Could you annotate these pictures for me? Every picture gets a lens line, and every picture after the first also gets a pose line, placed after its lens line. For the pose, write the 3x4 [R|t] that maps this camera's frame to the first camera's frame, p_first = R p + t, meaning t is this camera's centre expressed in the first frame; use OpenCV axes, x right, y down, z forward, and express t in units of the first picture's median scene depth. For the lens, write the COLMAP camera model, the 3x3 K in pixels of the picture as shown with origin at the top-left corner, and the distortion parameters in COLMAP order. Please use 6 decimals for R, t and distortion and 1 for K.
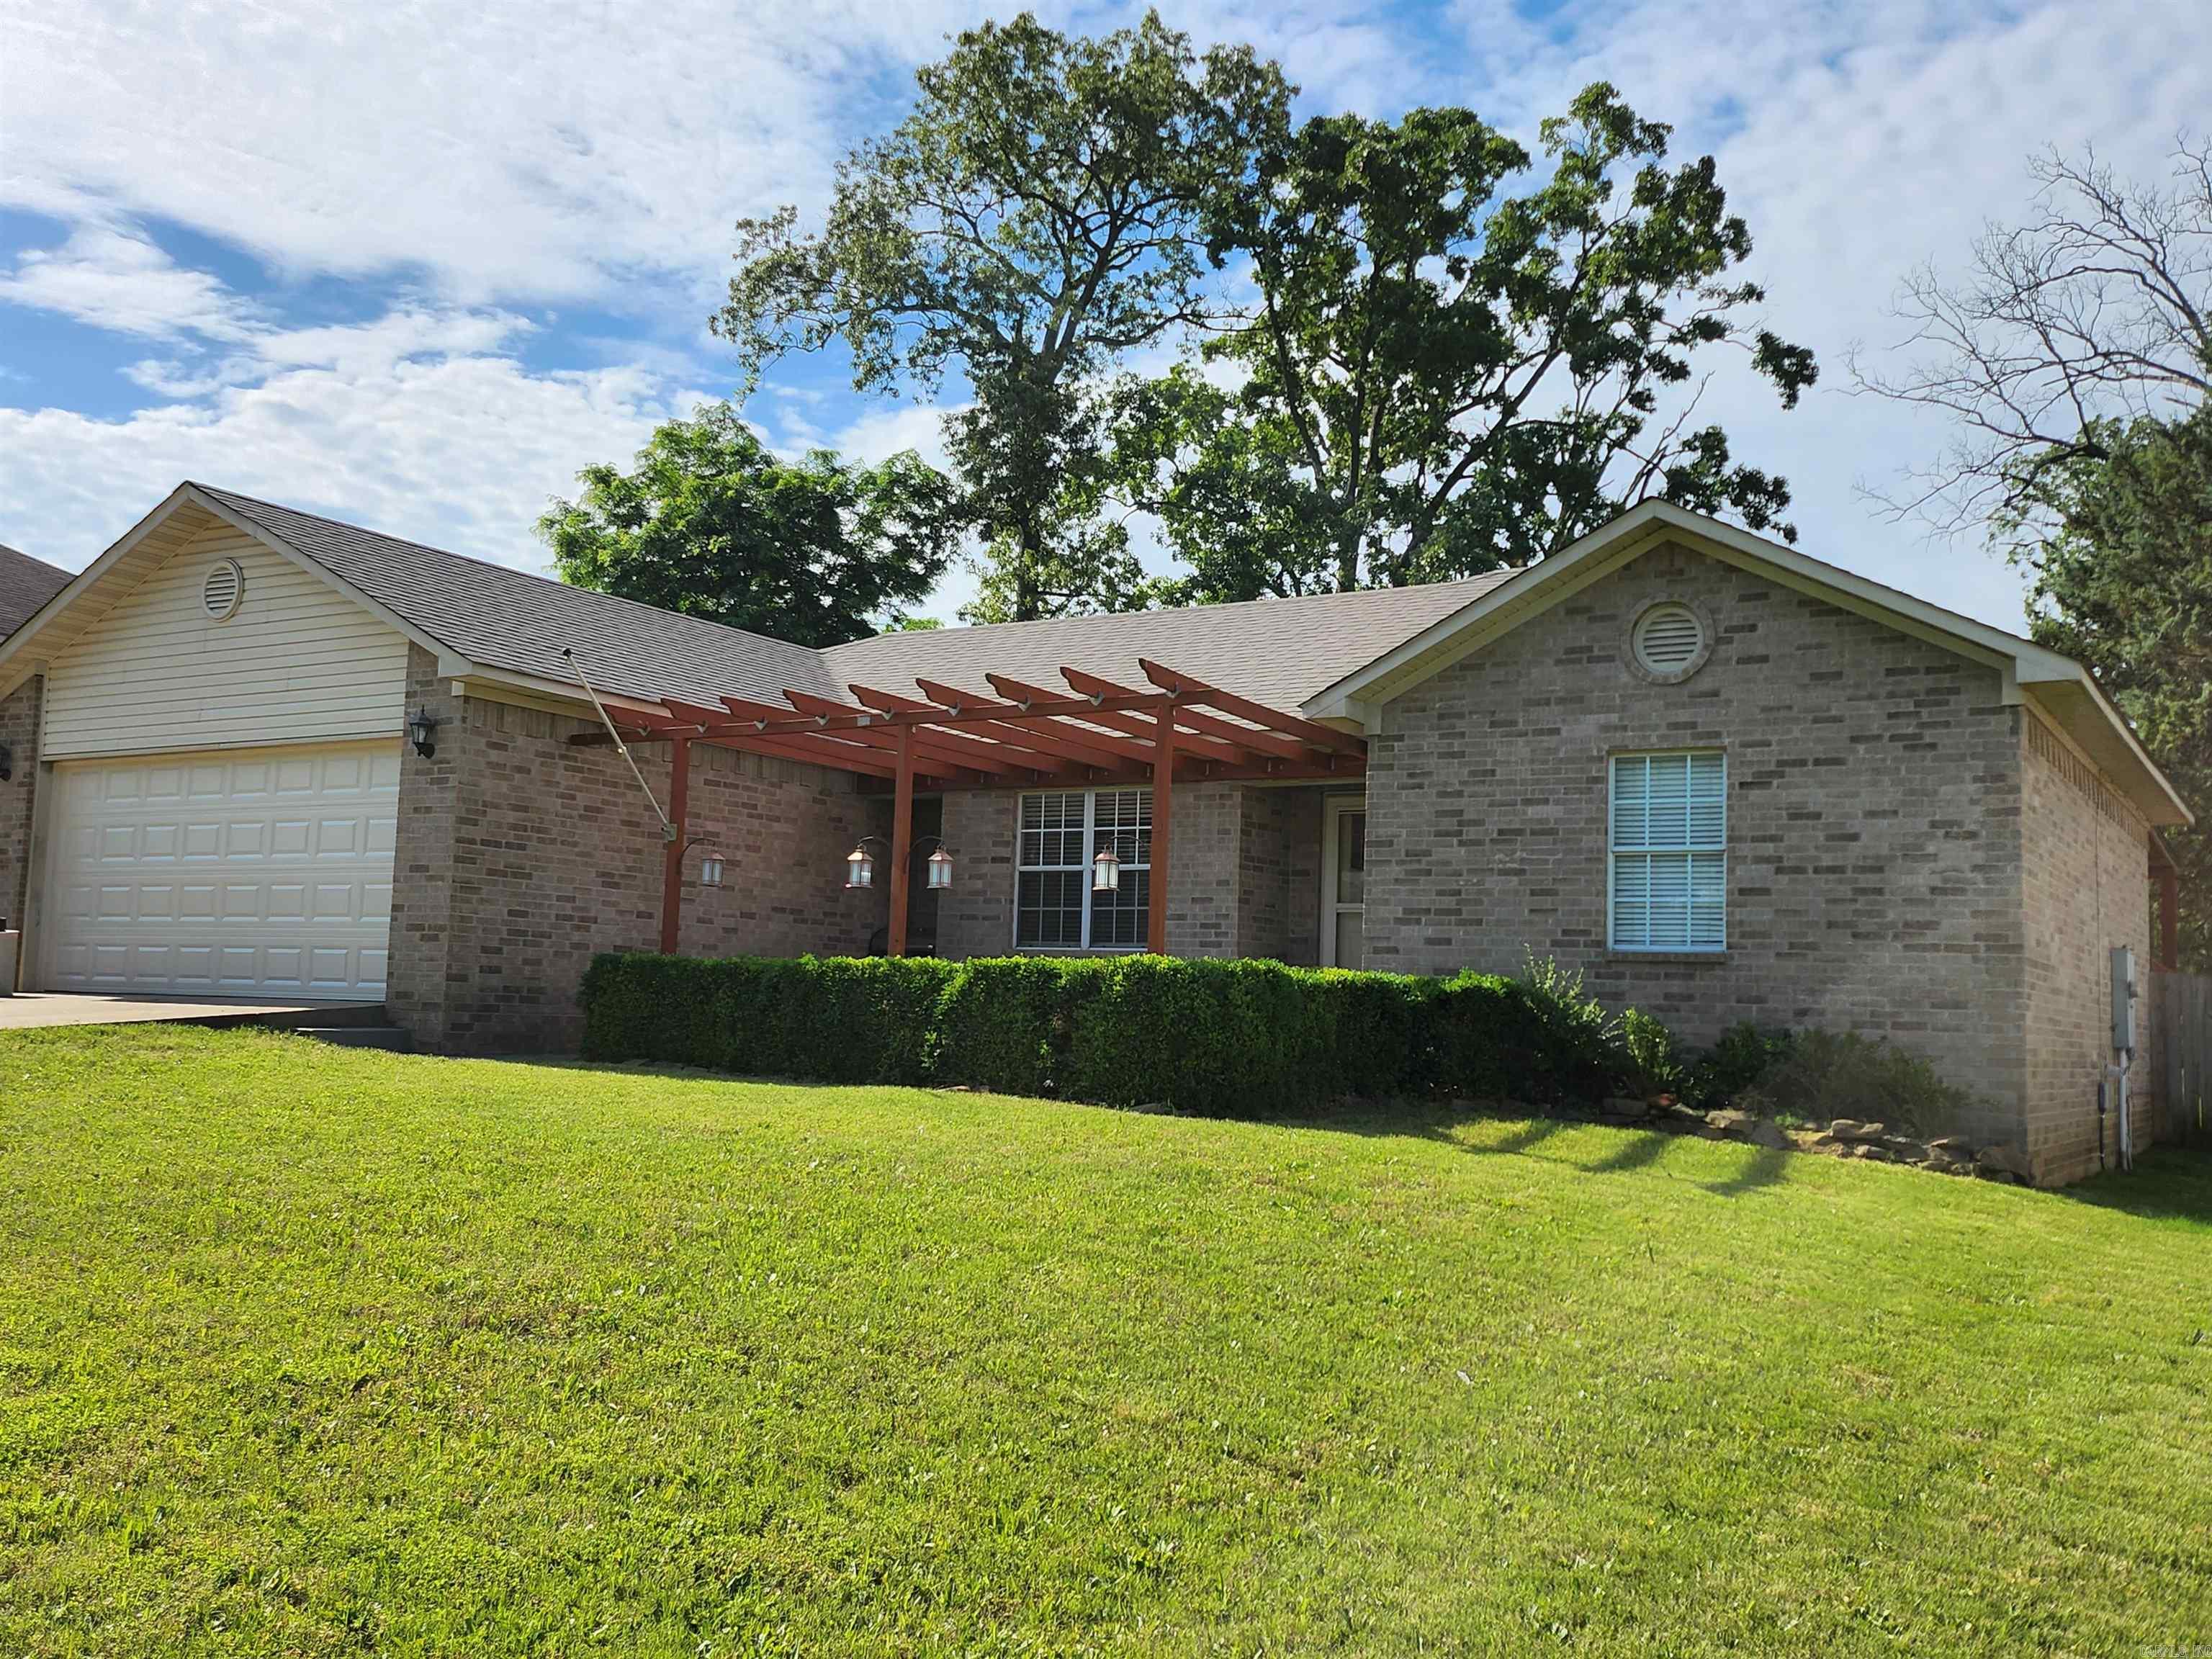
lens RADIAL K [[1995.7, 0, 1106.0], [0, 1995.7, 829.5], [0, 0, 1]] dist [0.004660, 0.001263]
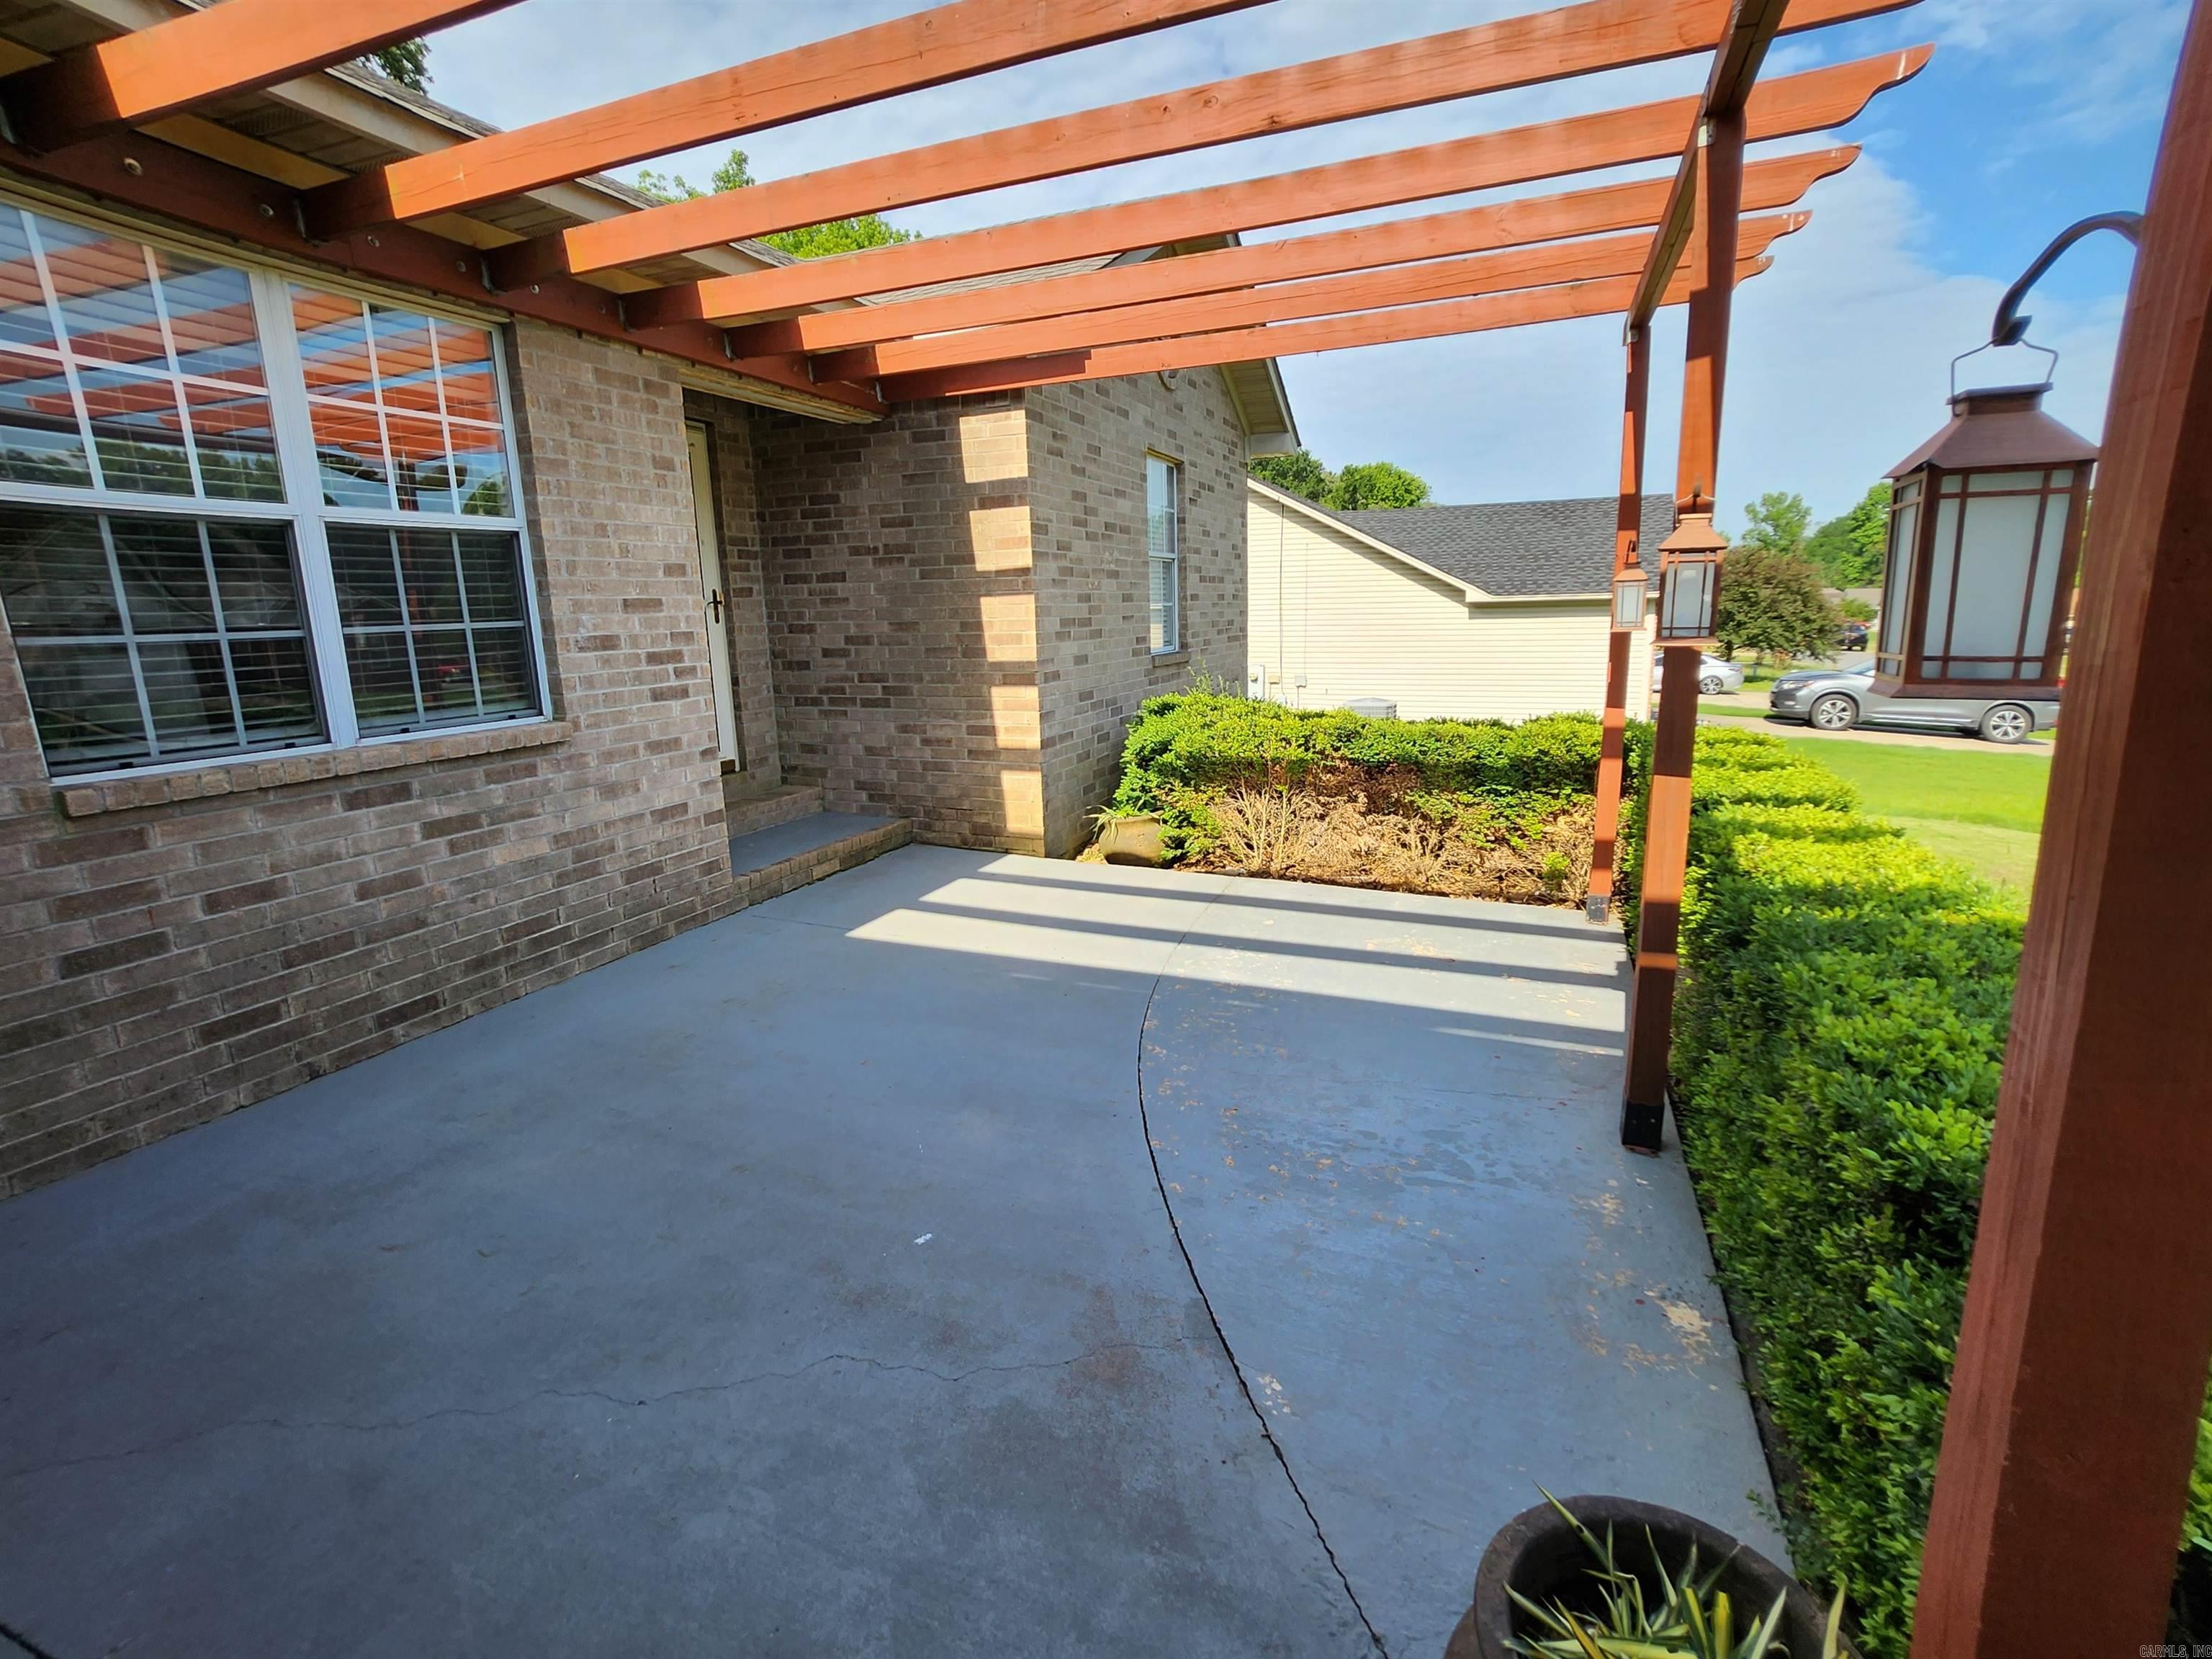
lens RADIAL K [[1039.0, 0, 1119.0], [0, 1039.0, 816.2], [0, 0, 1]] dist [-0.017577, 0.000166]
pose [[-0.161770, -0.223325, 0.961227, -0.255804], [-0.070915, 0.974169, 0.214397, 0.026518], [-0.984277, -0.033482, -0.173429, 1.057349]]
